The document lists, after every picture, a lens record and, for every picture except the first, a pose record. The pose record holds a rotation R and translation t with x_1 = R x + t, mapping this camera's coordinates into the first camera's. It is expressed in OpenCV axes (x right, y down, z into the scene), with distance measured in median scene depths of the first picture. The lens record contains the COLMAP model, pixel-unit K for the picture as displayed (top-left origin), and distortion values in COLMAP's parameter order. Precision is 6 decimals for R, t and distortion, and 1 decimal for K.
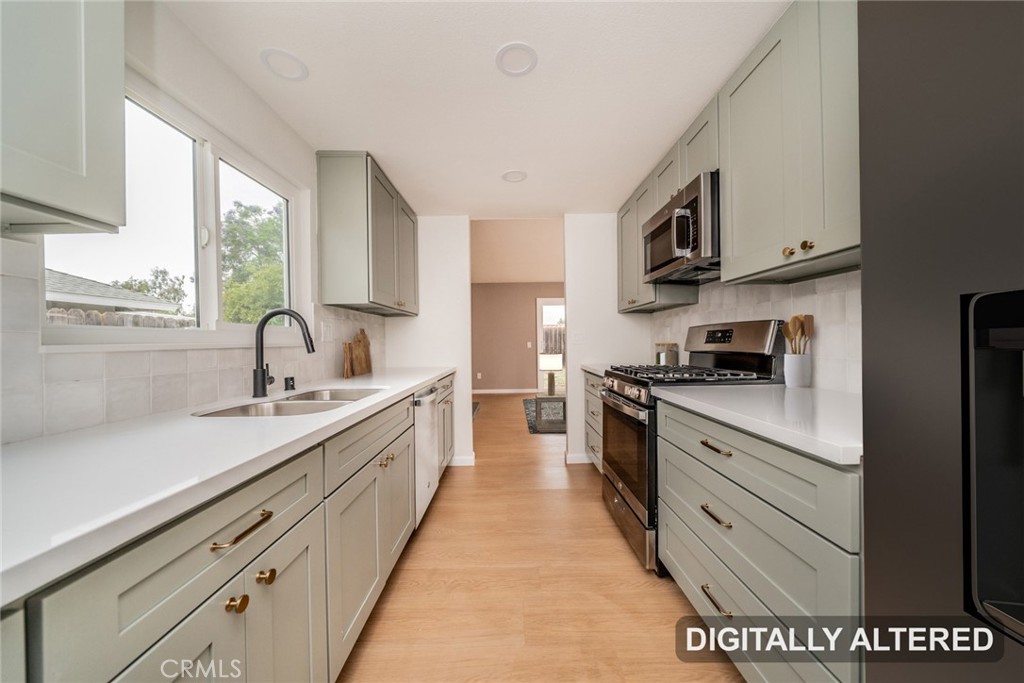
lens RADIAL K [[354.7, 0, 510.4], [0, 354.7, 343.9], [0, 0, 1]] dist [-0.005988, -0.000046]
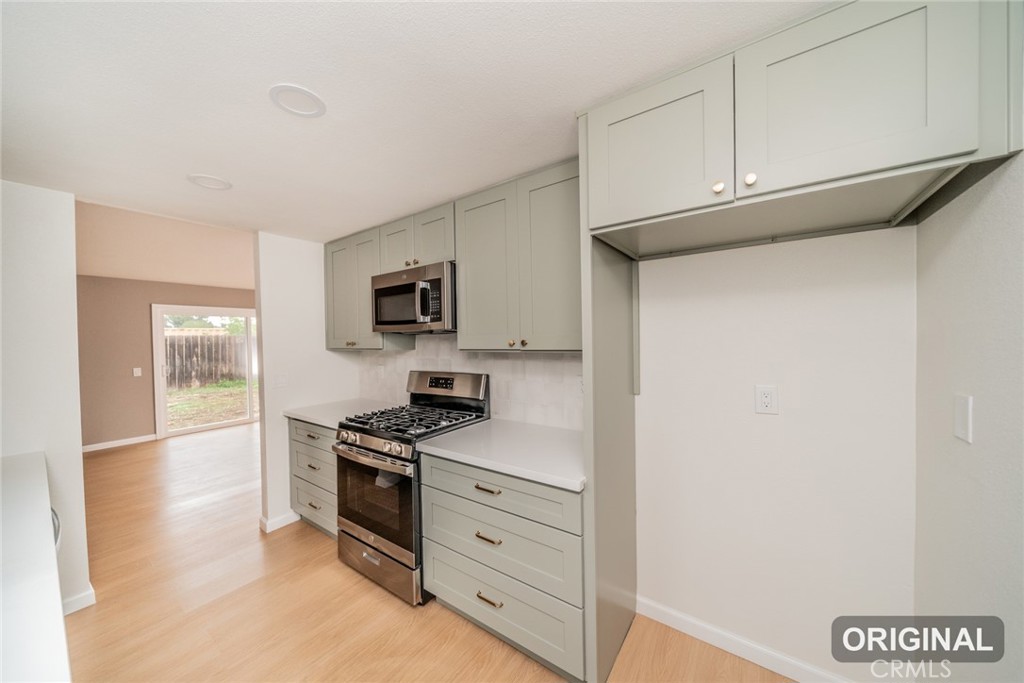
lens RADIAL K [[354.7, 0, 513.5], [0, 354.7, 340.7], [0, 0, 1]] dist [-0.005988, -0.000046]
pose [[0.573595, -0.009183, 0.819088, -0.327785], [0.011525, 0.999929, 0.003139, -0.194263], [-0.819058, 0.007639, 0.573659, 0.084399]]
